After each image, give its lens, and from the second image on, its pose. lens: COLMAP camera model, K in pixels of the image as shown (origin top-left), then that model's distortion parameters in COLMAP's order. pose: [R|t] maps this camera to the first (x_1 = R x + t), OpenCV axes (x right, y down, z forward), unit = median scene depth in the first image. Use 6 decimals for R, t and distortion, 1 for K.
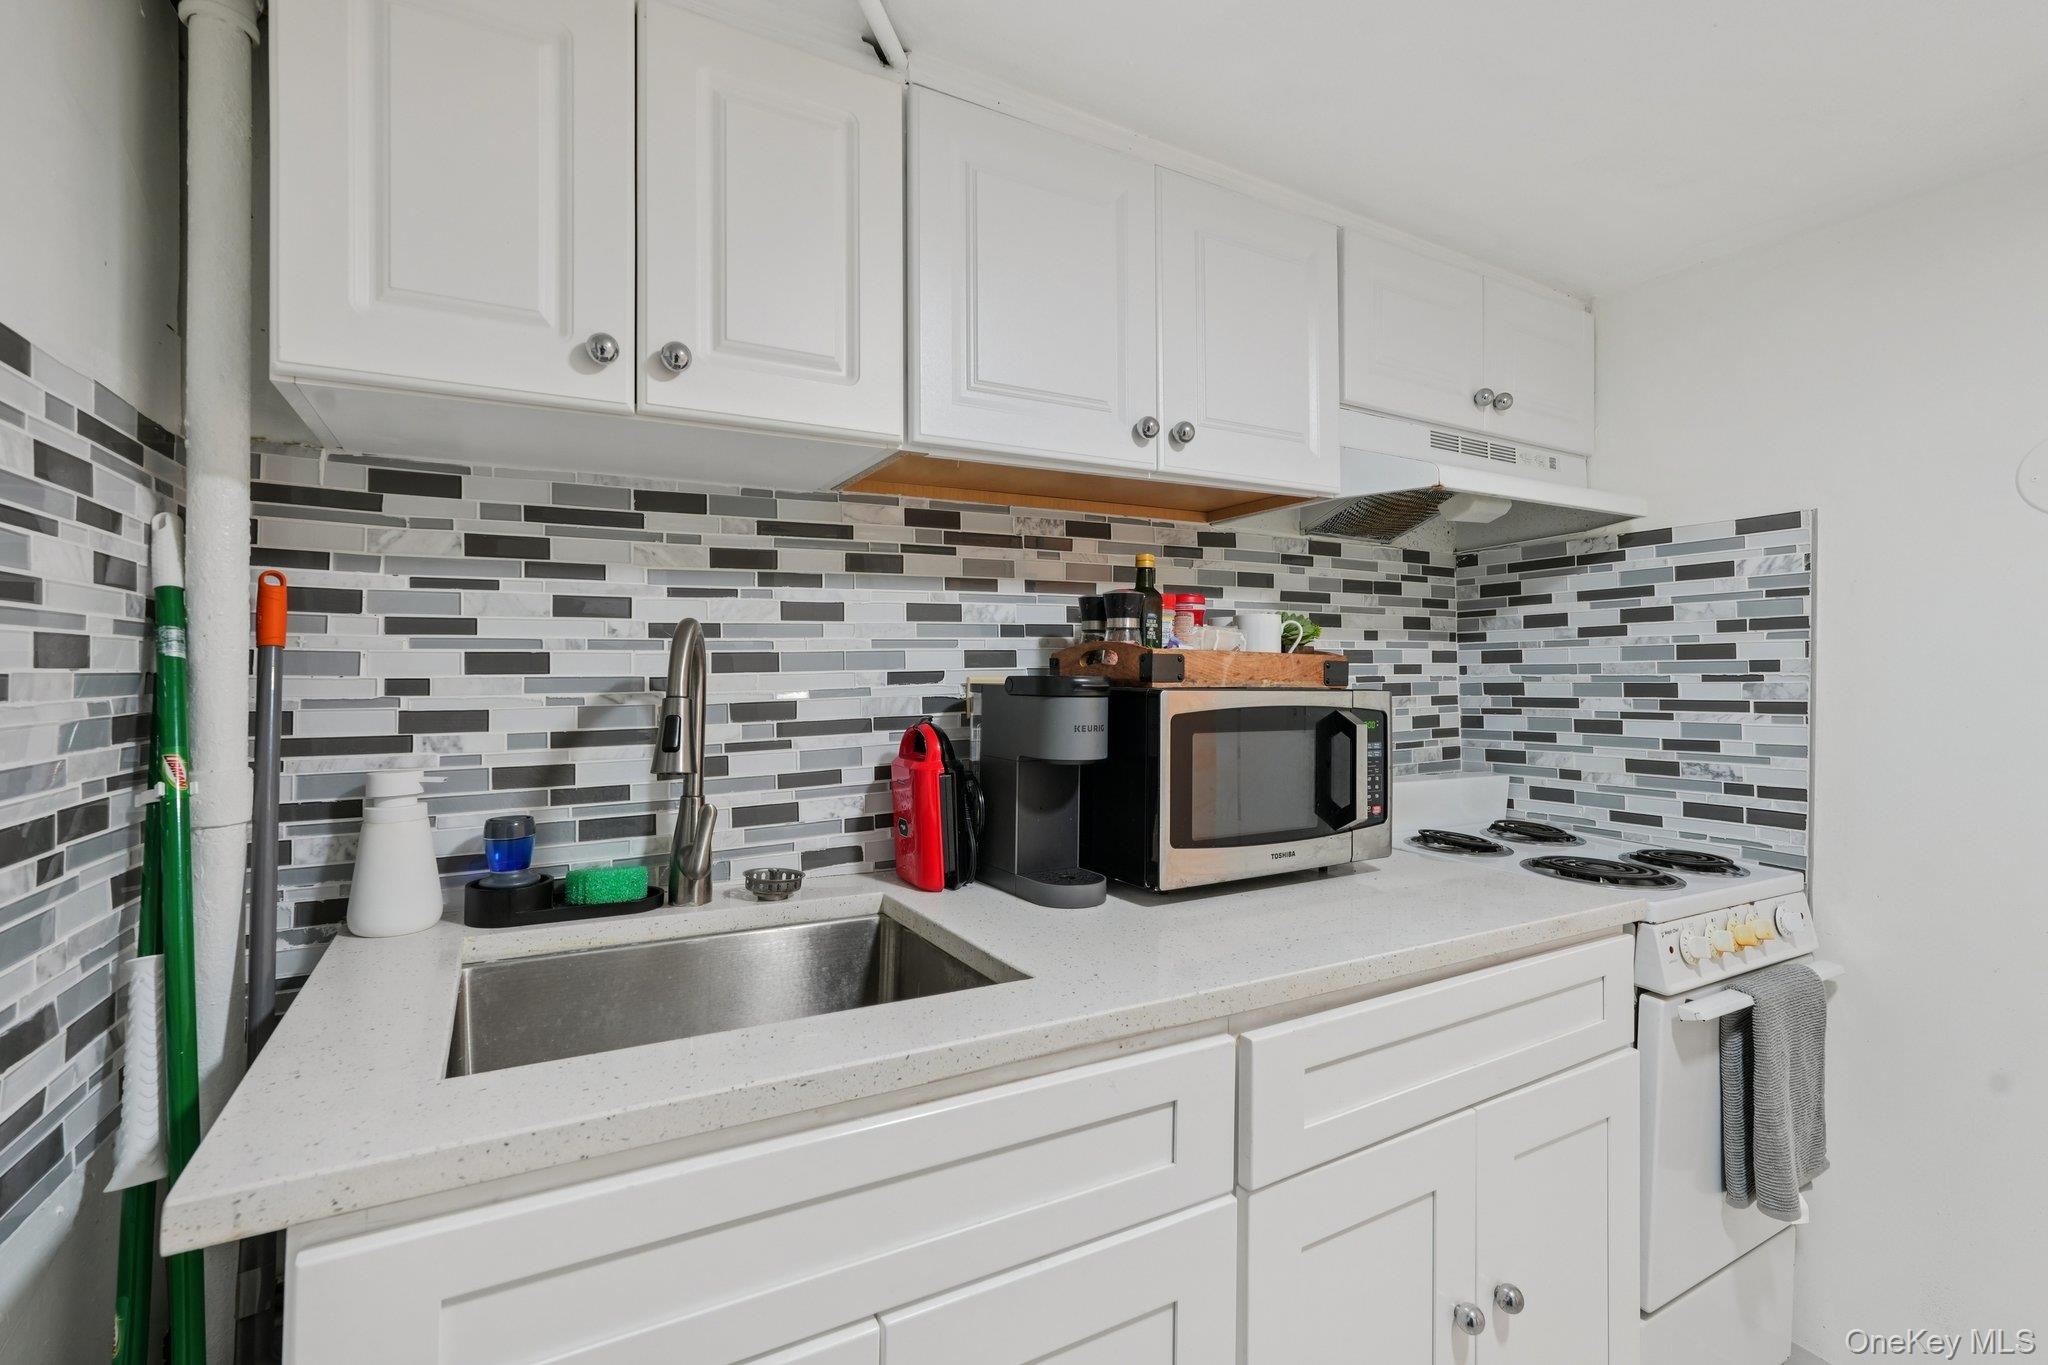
lens RADIAL K [[916.2, 0, 1022.9], [0, 916.2, 672.7], [0, 0, 1]] dist [-0.012005, 0.007201]
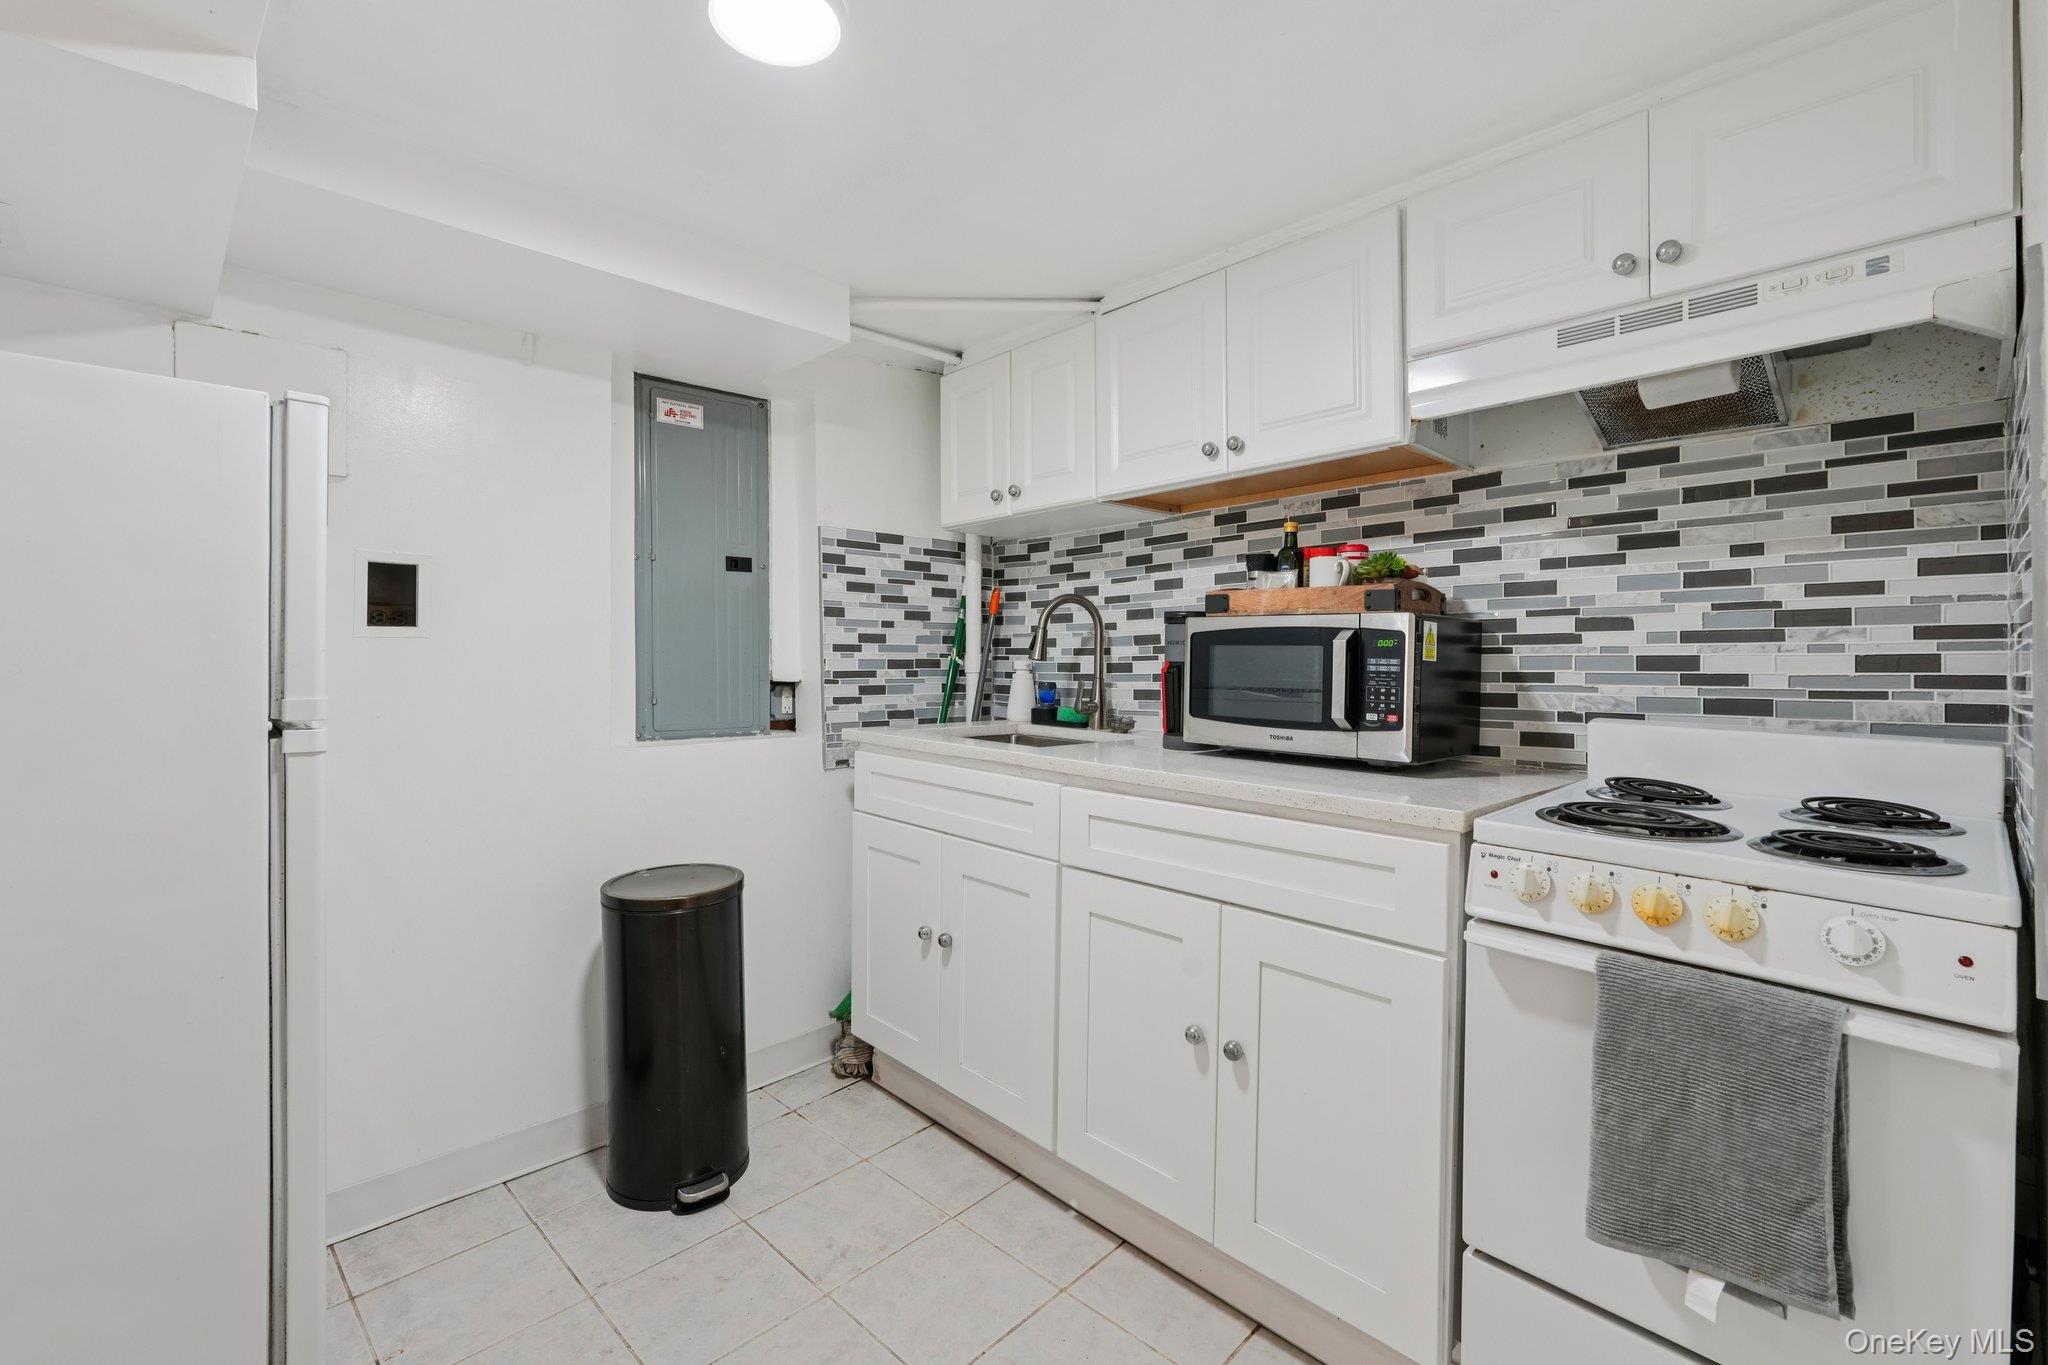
lens RADIAL K [[916.2, 0, 1013.2], [0, 916.2, 680.9], [0, 0, 1]] dist [-0.012005, 0.007201]
pose [[0.221275, 0.024332, -0.974908, 1.430417], [-0.004484, 0.999703, 0.023934, 0.079290], [0.975201, -0.000924, 0.221318, 0.299655]]
